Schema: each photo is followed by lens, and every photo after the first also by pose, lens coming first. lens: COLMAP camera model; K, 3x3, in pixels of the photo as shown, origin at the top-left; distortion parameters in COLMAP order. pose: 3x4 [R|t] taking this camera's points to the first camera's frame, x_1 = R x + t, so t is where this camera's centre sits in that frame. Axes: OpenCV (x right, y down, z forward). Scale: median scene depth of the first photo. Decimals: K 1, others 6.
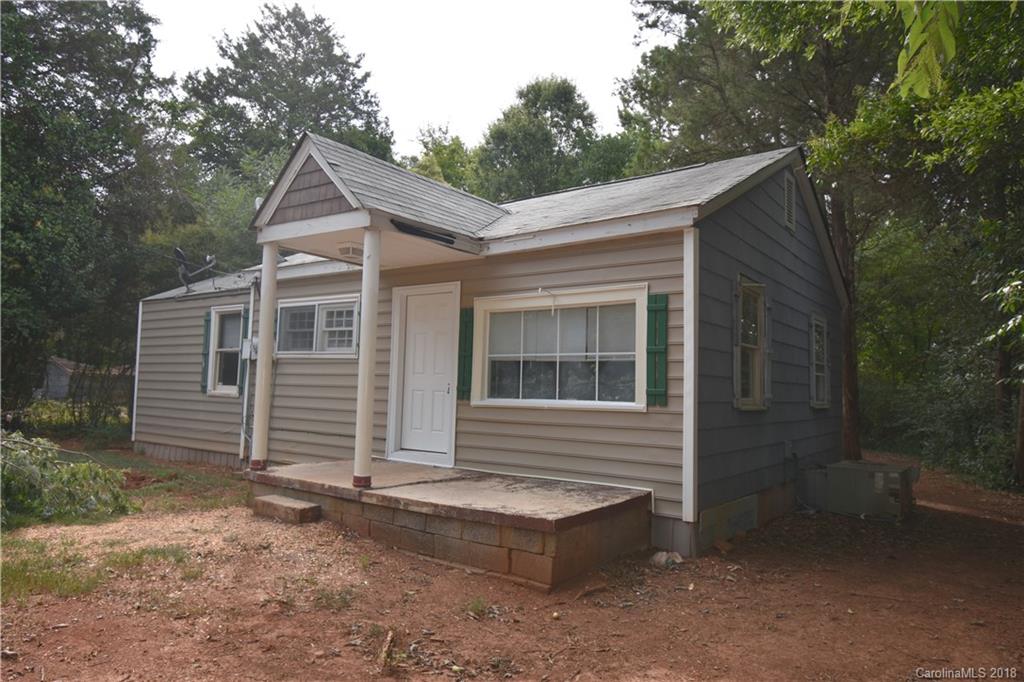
lens RADIAL K [[676.0, 0, 512.0], [0, 676.0, 341.0], [0, 0, 1]] dist [0.004050, 0.000706]
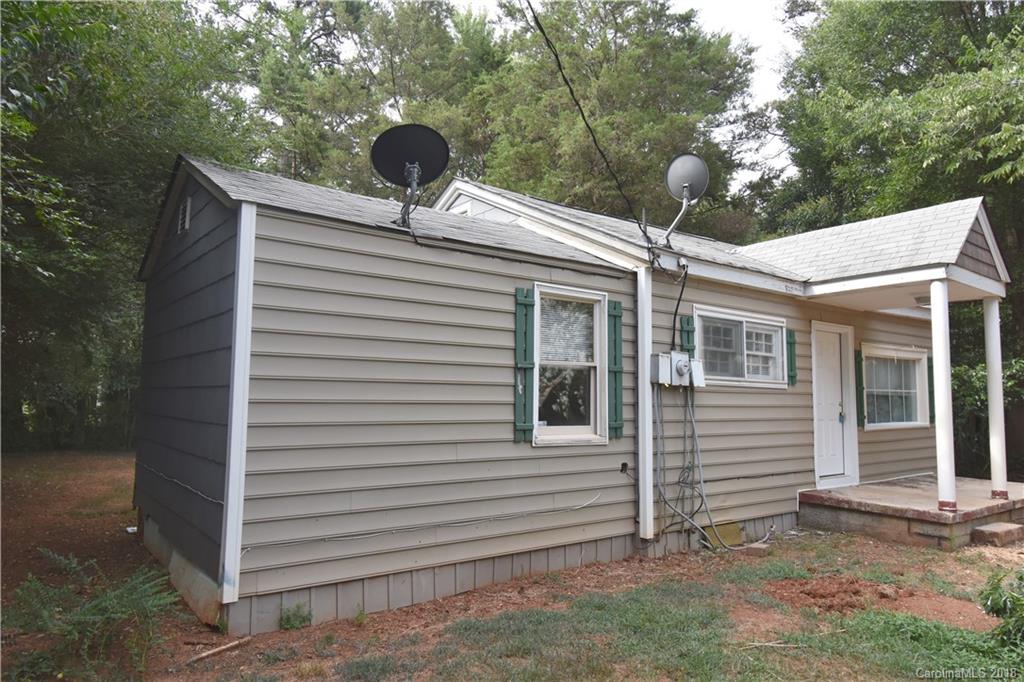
lens RADIAL K [[676.0, 0, 512.0], [0, 676.0, 341.0], [0, 0, 1]] dist [0.004050, 0.000706]
pose [[0.276486, 0.057967, 0.959268, -1.170775], [-0.076403, 0.996346, -0.038187, 0.023255], [-0.957976, -0.062733, 0.279904, 1.057095]]
